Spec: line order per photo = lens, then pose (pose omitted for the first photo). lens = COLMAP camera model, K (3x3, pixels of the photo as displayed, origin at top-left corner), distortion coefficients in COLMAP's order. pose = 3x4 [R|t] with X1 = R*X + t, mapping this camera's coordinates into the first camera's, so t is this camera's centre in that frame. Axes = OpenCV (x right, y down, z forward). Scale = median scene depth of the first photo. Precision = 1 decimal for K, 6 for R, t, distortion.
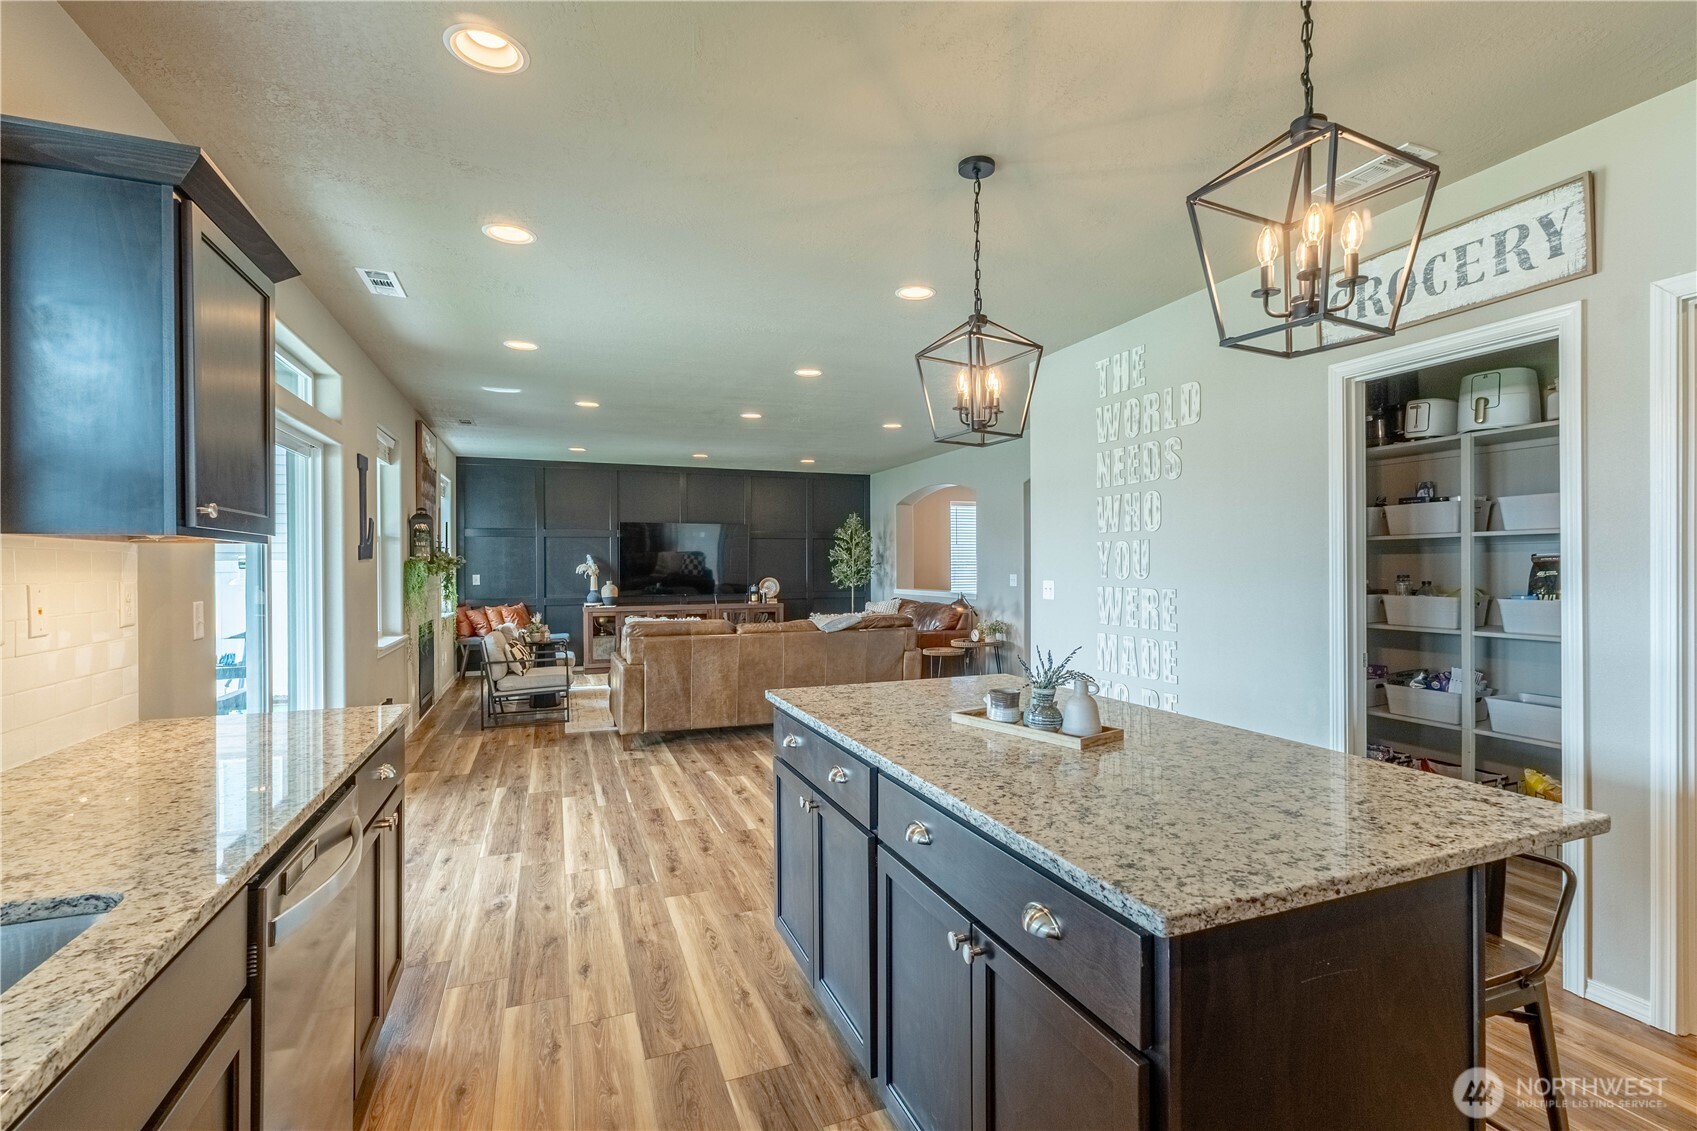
lens RADIAL K [[721.1, 0, 849.6], [0, 721.1, 560.6], [0, 0, 1]] dist [0.002024, 0.001140]
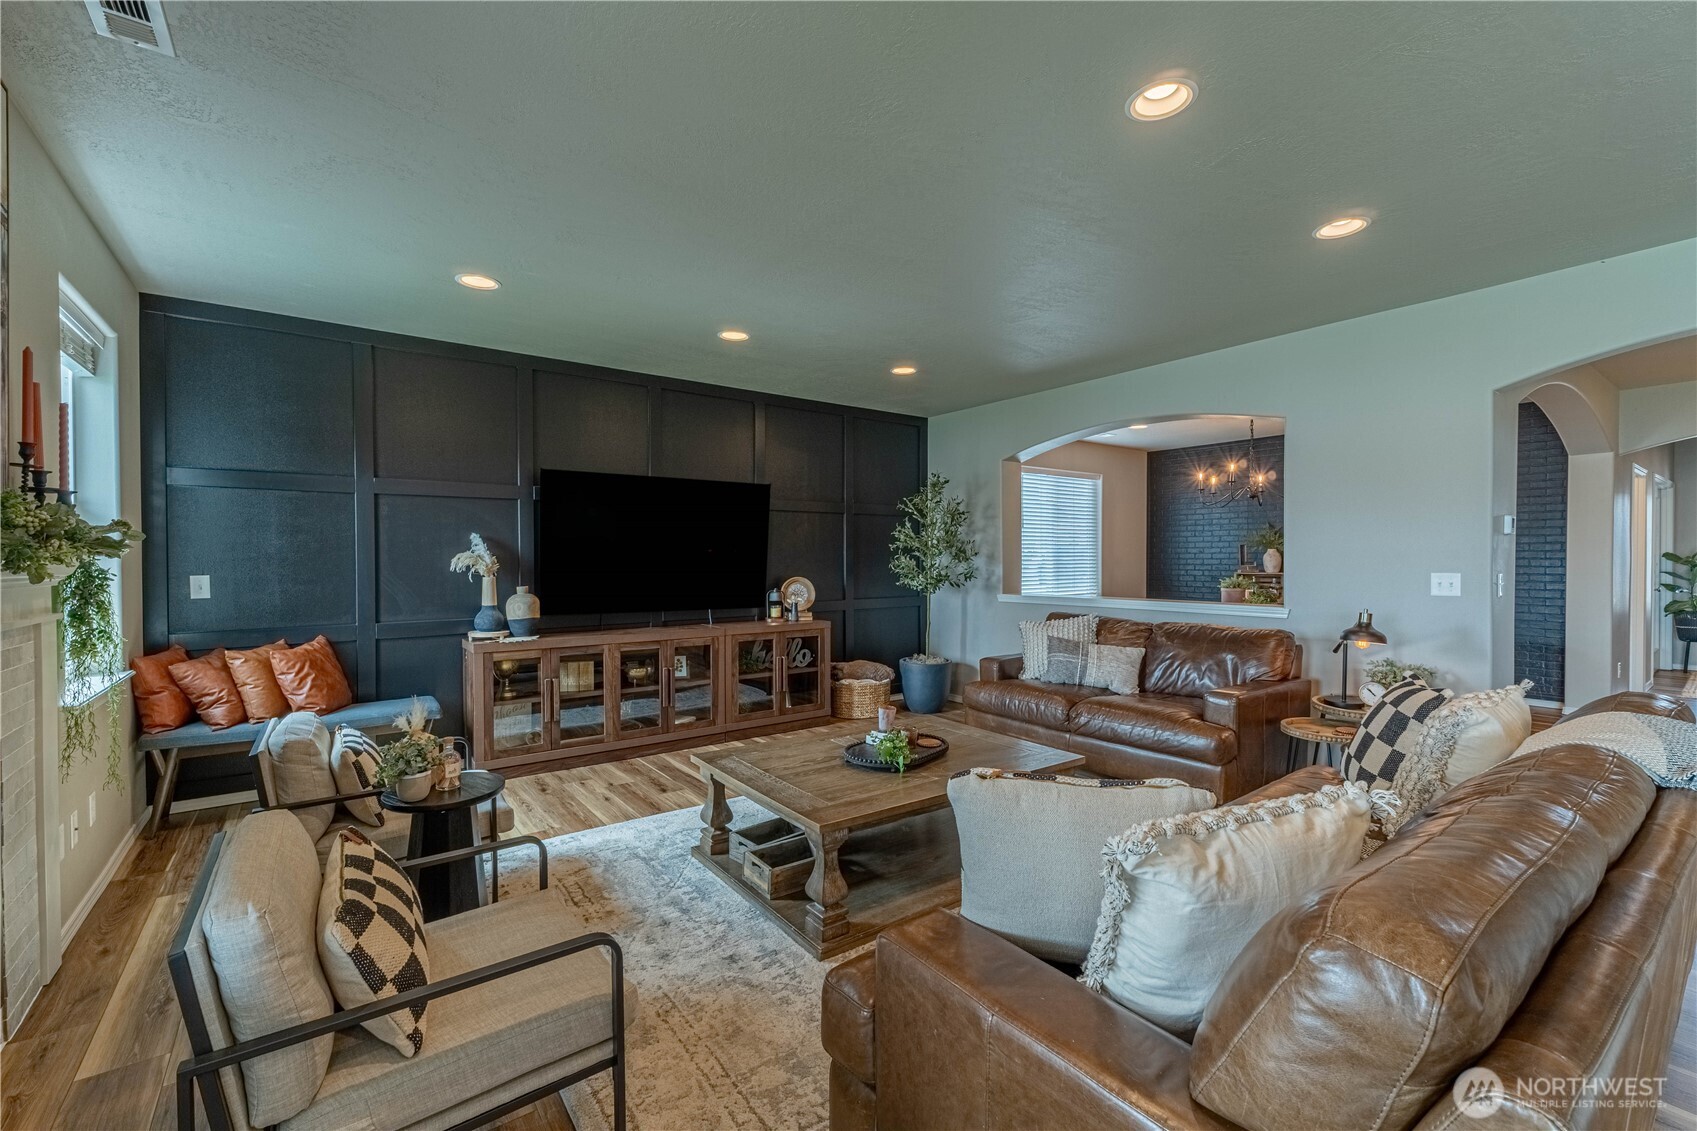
lens RADIAL K [[721.1, 0, 861.9], [0, 721.1, 565.0], [0, 0, 1]] dist [0.002024, 0.001140]
pose [[0.969069, -0.000821, 0.246790, -0.231264], [-0.002655, 0.999902, 0.013753, 0.006052], [-0.246777, -0.013983, 0.968971, 0.465118]]
